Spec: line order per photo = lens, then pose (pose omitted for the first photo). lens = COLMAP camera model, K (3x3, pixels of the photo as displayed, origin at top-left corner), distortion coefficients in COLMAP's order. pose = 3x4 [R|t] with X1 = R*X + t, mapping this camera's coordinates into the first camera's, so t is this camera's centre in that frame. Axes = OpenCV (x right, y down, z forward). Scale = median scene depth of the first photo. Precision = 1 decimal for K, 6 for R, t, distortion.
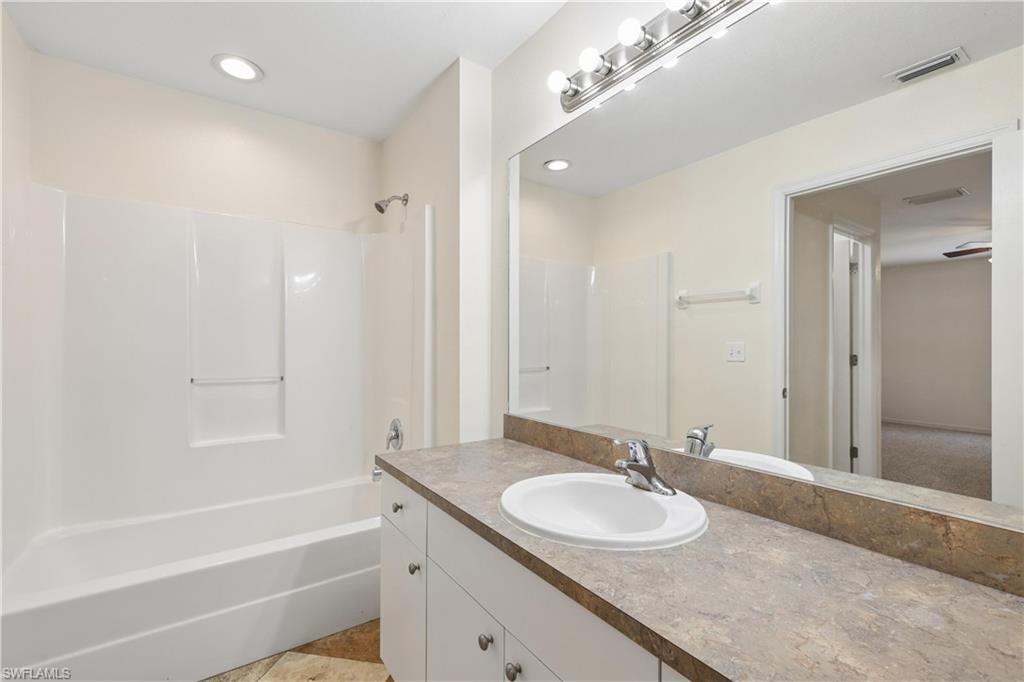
lens RADIAL K [[448.4, 0, 512.2], [0, 448.4, 345.8], [0, 0, 1]] dist [-0.001345, -0.000132]
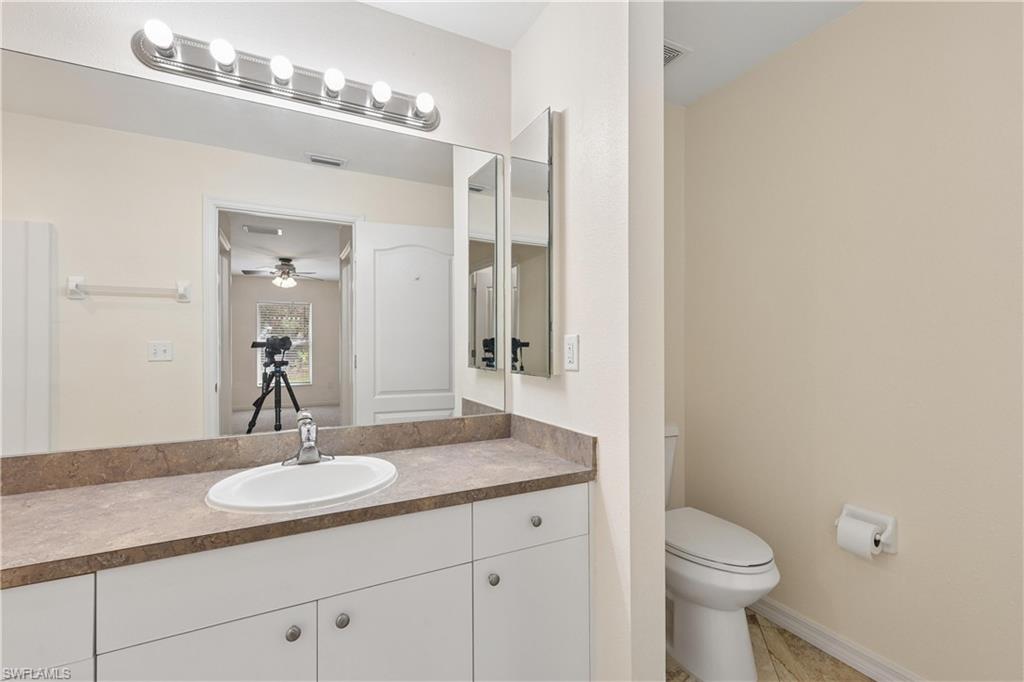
lens RADIAL K [[451.6, 0, 513.1], [0, 451.6, 338.7], [0, 0, 1]] dist [0.001271, -0.000041]
pose [[0.125174, 0.003419, 0.992129, -0.383137], [0.005308, 0.999977, -0.004116, -0.004719], [-0.992121, 0.005782, 0.125153, 0.133966]]
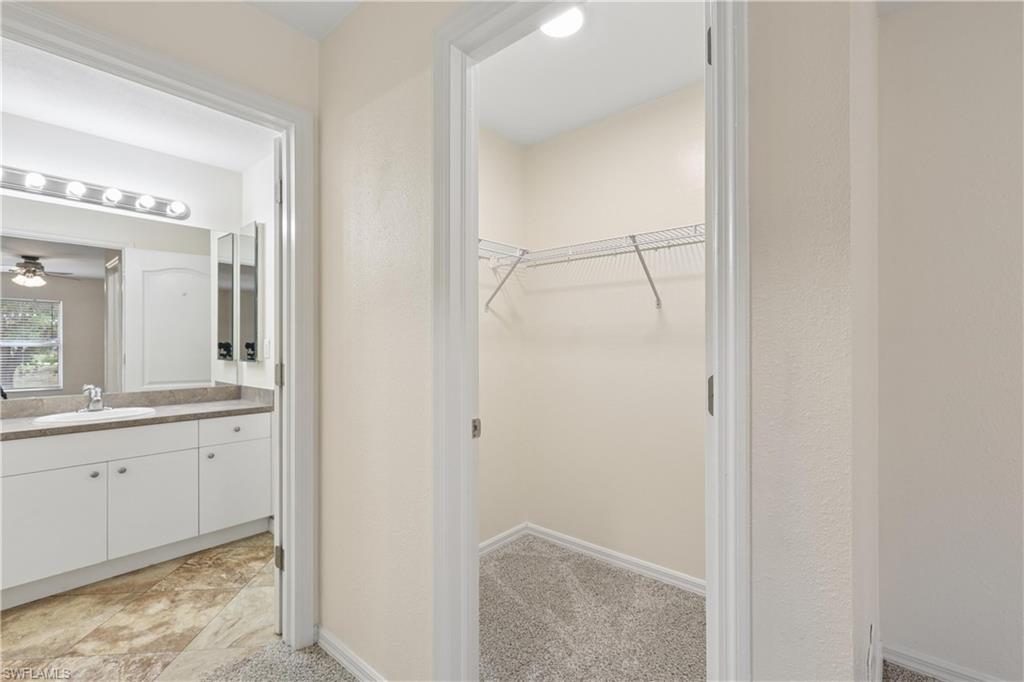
lens RADIAL K [[463.3, 0, 530.2], [0, 463.3, 341.7], [0, 0, 1]] dist [-0.001042, 0.000041]
pose [[-0.264095, 0.000324, 0.964497, -1.082696], [0.002191, 0.999998, 0.000264, -0.005595], [-0.964494, 0.002183, -0.264095, -0.193163]]
